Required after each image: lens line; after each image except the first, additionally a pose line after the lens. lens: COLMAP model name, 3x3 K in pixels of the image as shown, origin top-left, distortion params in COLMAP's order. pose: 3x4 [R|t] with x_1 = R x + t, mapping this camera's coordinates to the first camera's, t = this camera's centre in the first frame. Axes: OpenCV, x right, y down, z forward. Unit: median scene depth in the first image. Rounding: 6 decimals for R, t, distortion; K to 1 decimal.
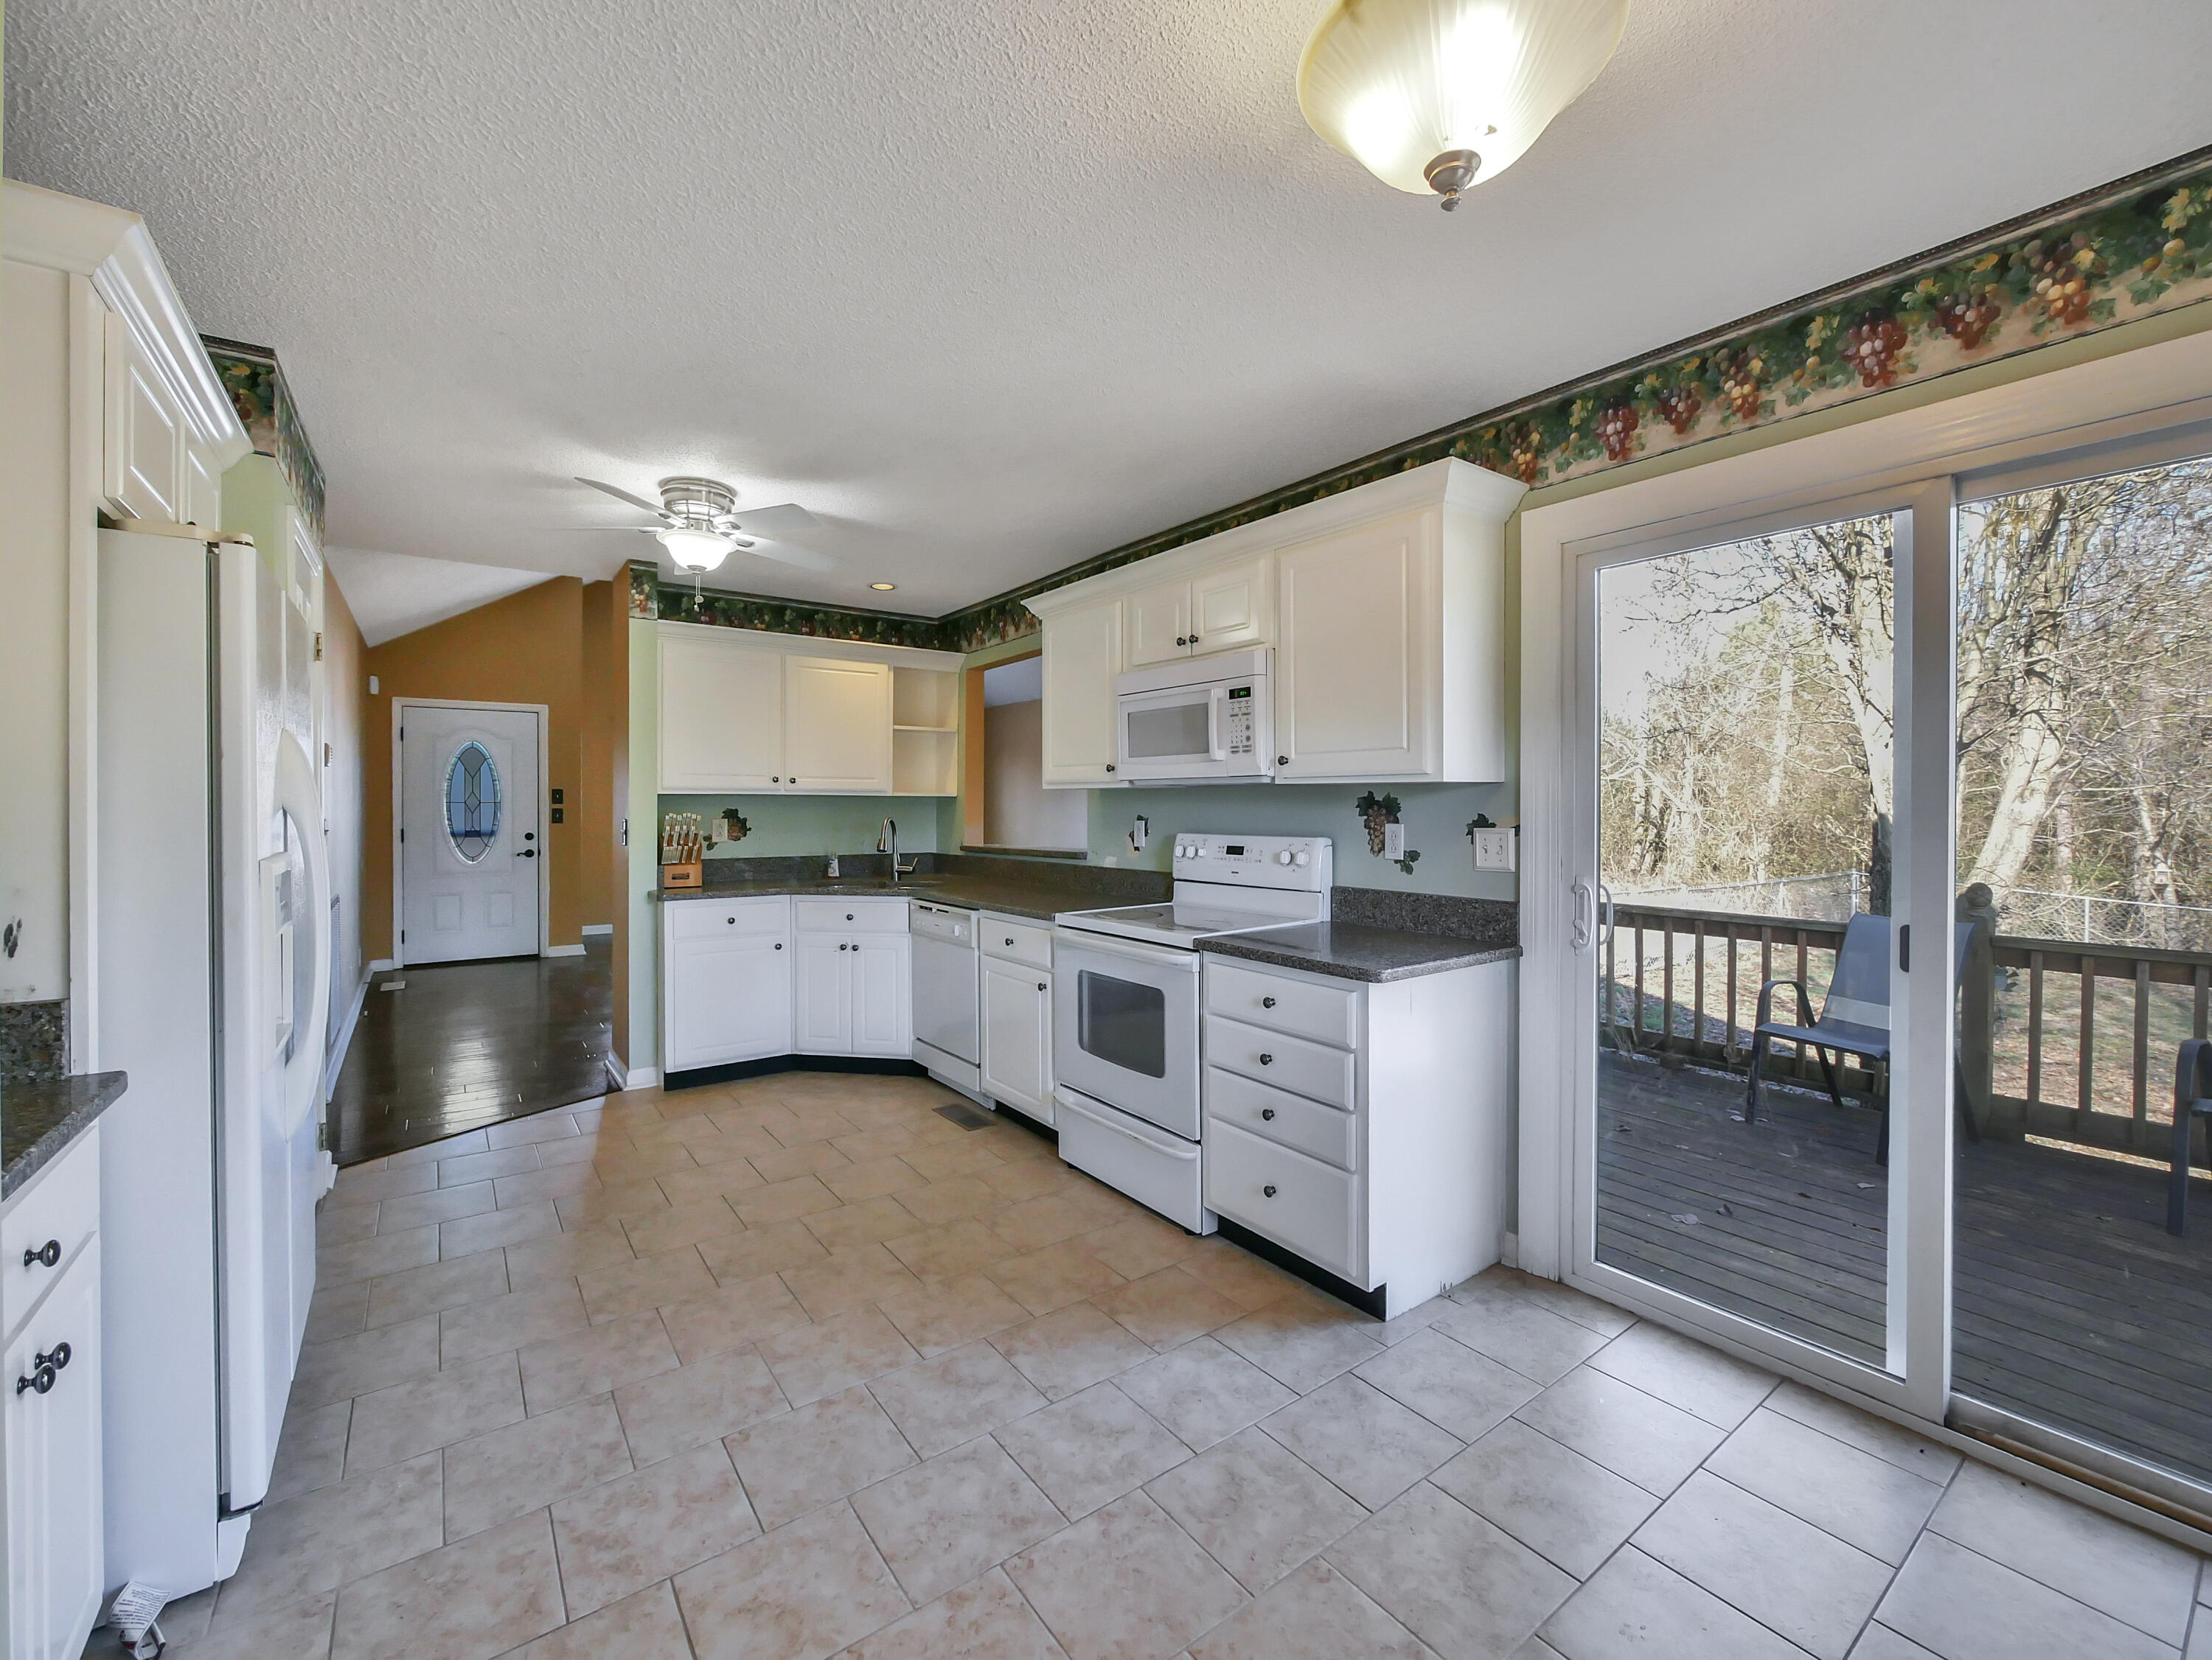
lens RADIAL K [[918.2, 0, 1097.7], [0, 918.2, 813.2], [0, 0, 1]] dist [-0.001829, -0.000185]
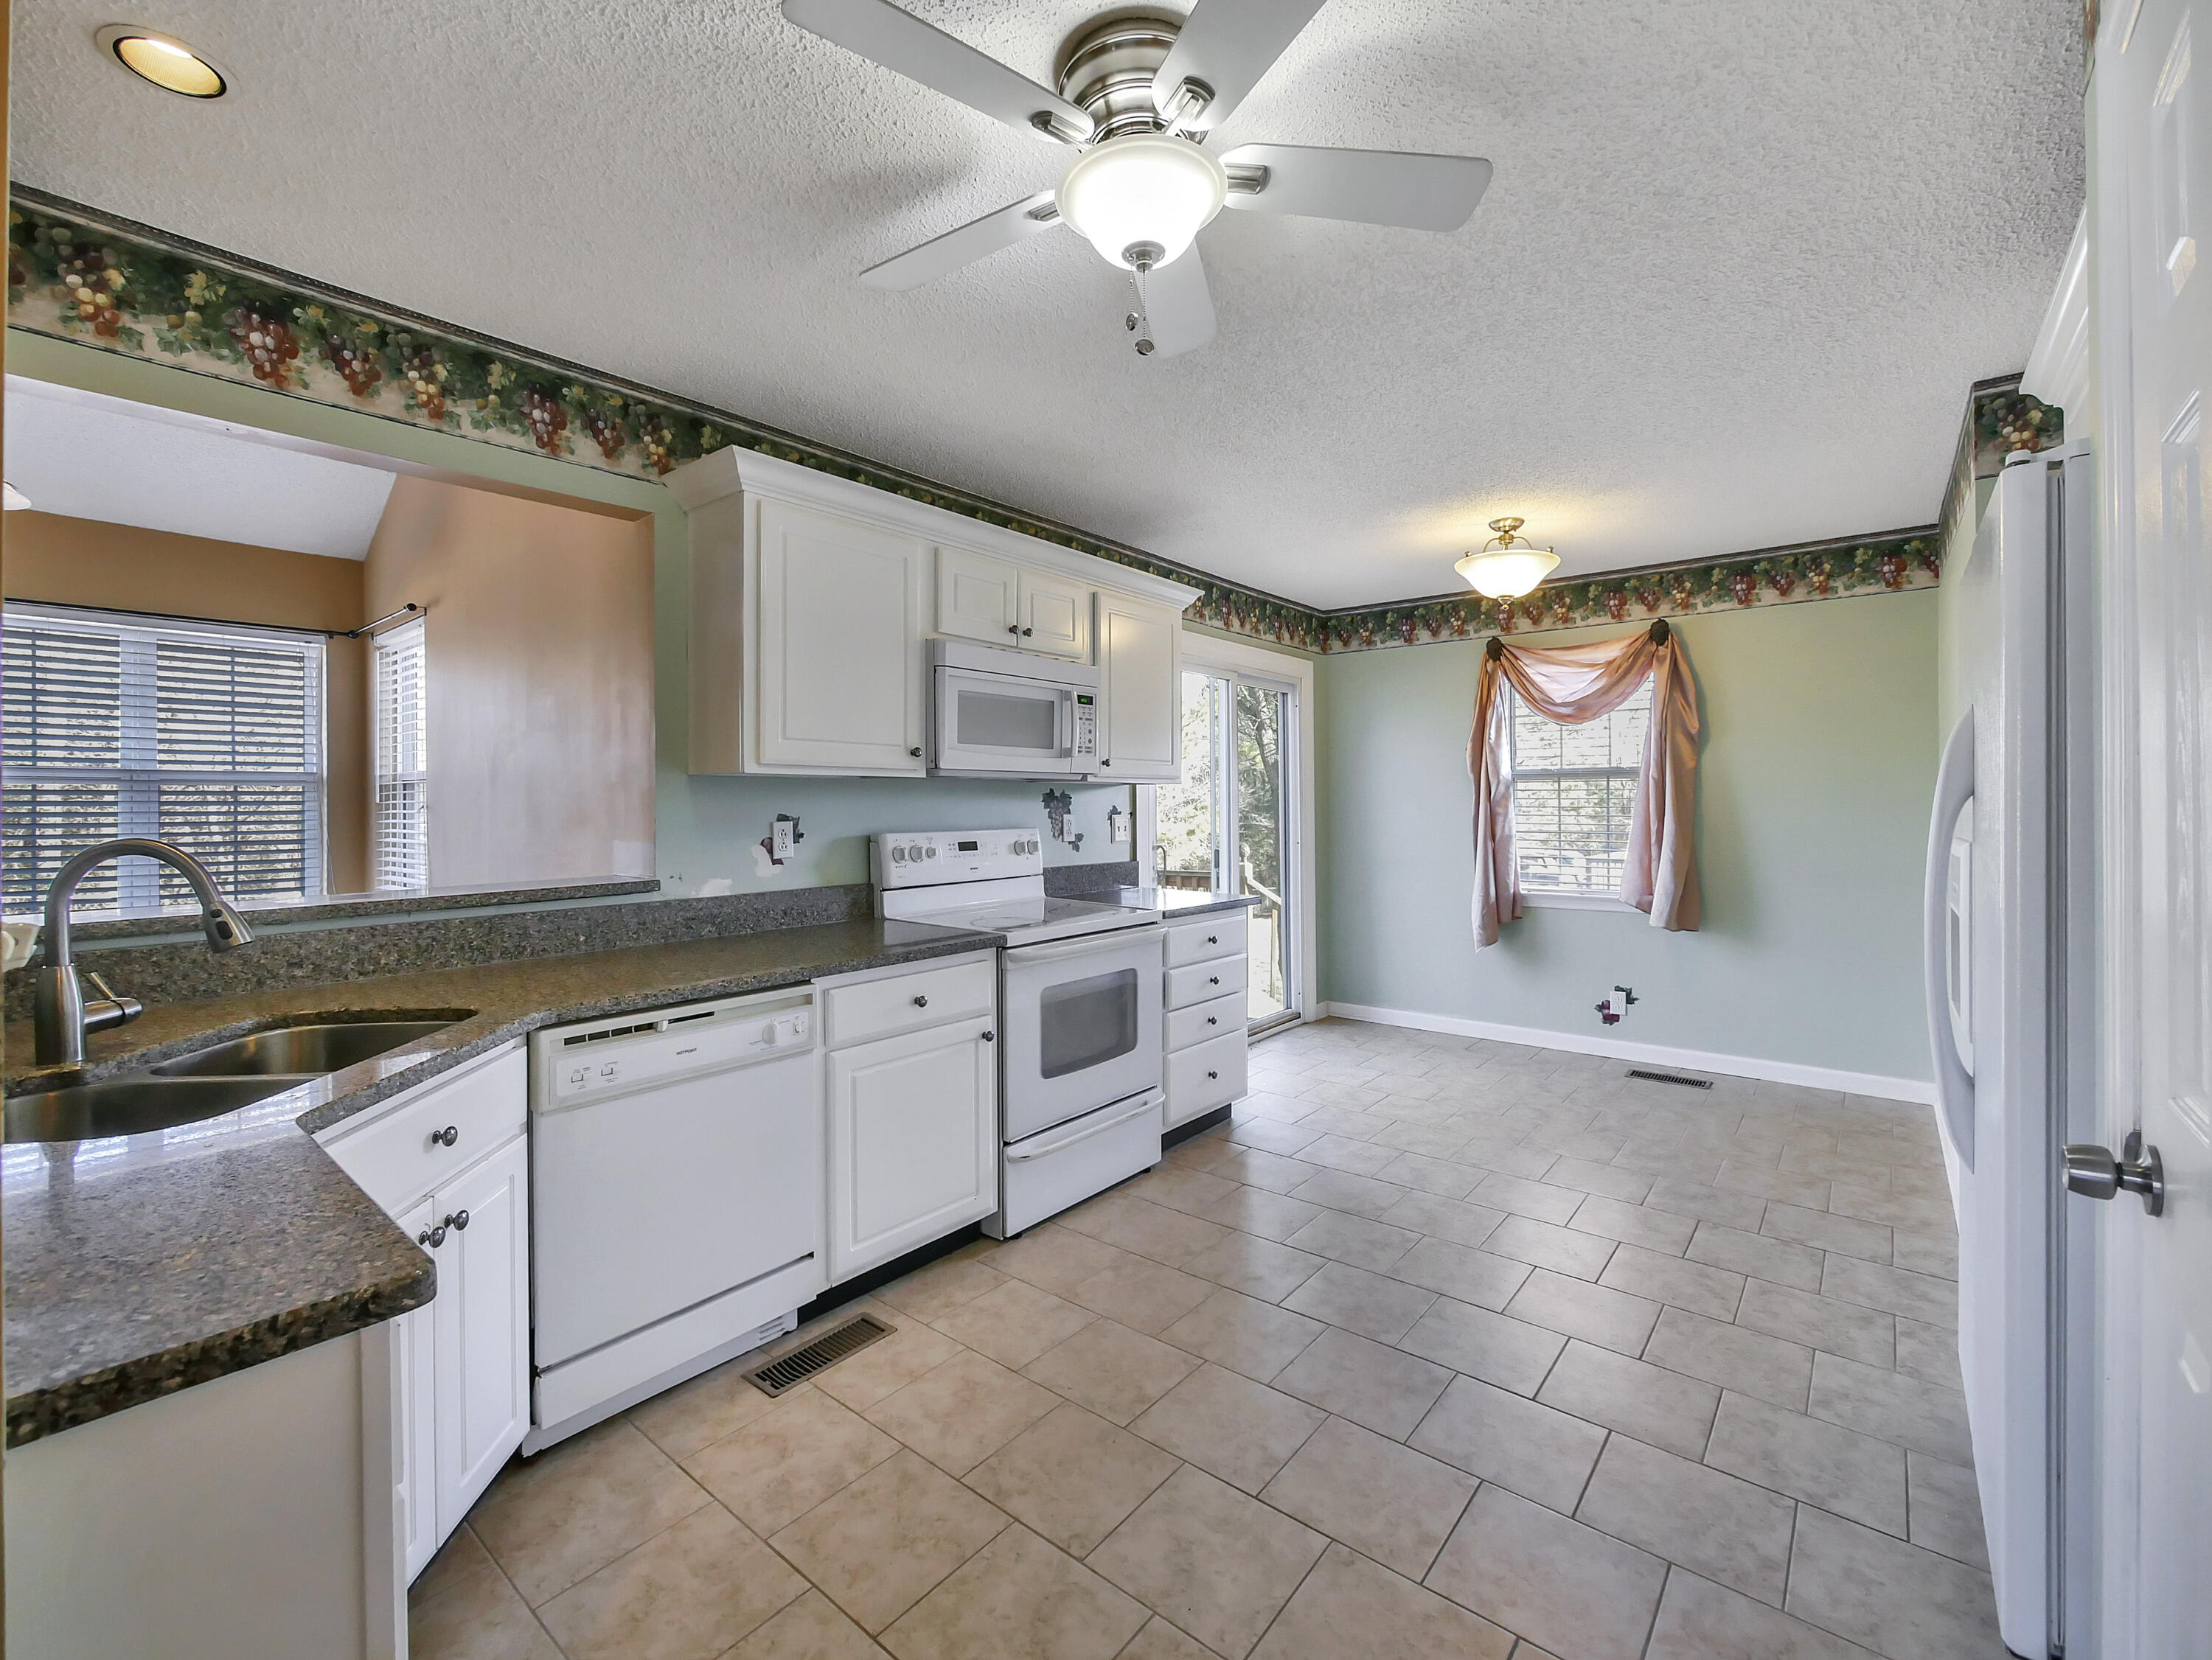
lens RADIAL K [[941.7, 0, 1066.4], [0, 941.7, 807.3], [0, 0, 1]] dist [-0.036465, 0.007063]
pose [[-0.221782, -0.000051, 0.975096, -0.770290], [0.016387, 0.999859, 0.003780, -0.002501], [-0.974959, 0.016817, -0.221750, 1.020718]]
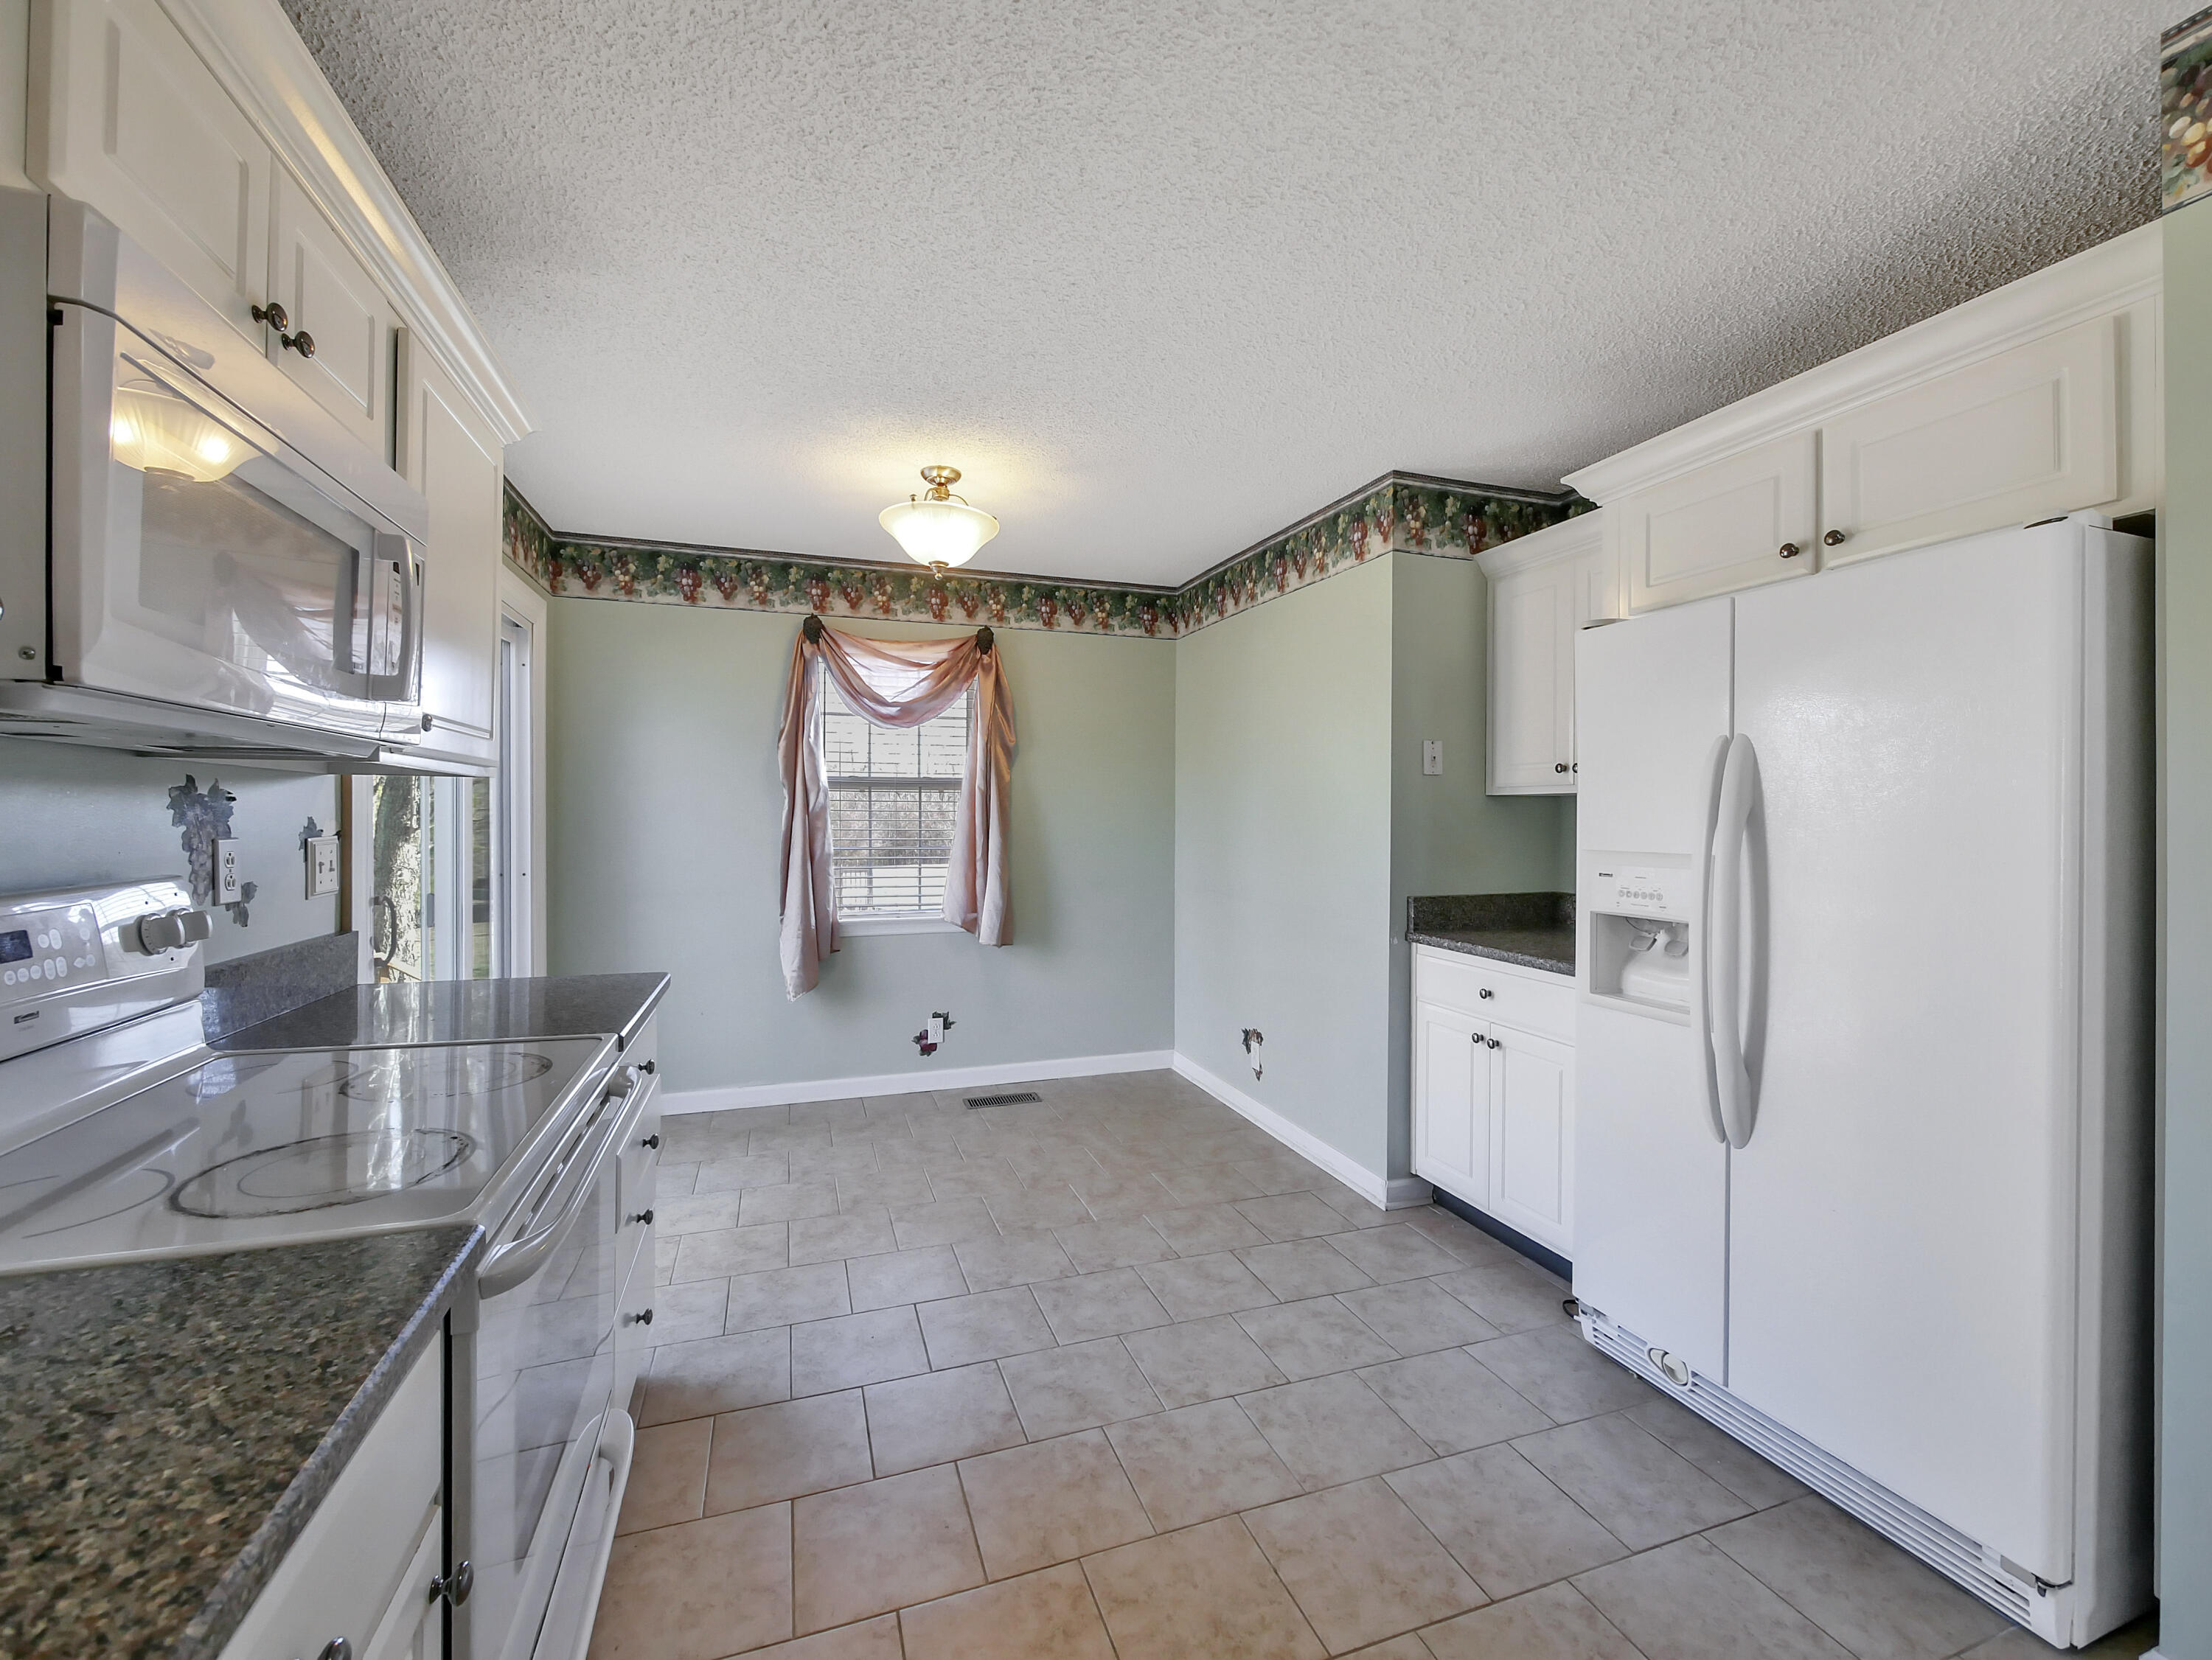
lens RADIAL K [[936.3, 0, 1102.8], [0, 936.3, 817.3], [0, 0, 1]] dist [-0.003153, -0.000098]
pose [[-0.958176, -0.001607, 0.286176, -0.262203], [0.002438, 0.999902, 0.013779, -0.005742], [-0.286171, 0.013900, -0.958078, 1.085799]]
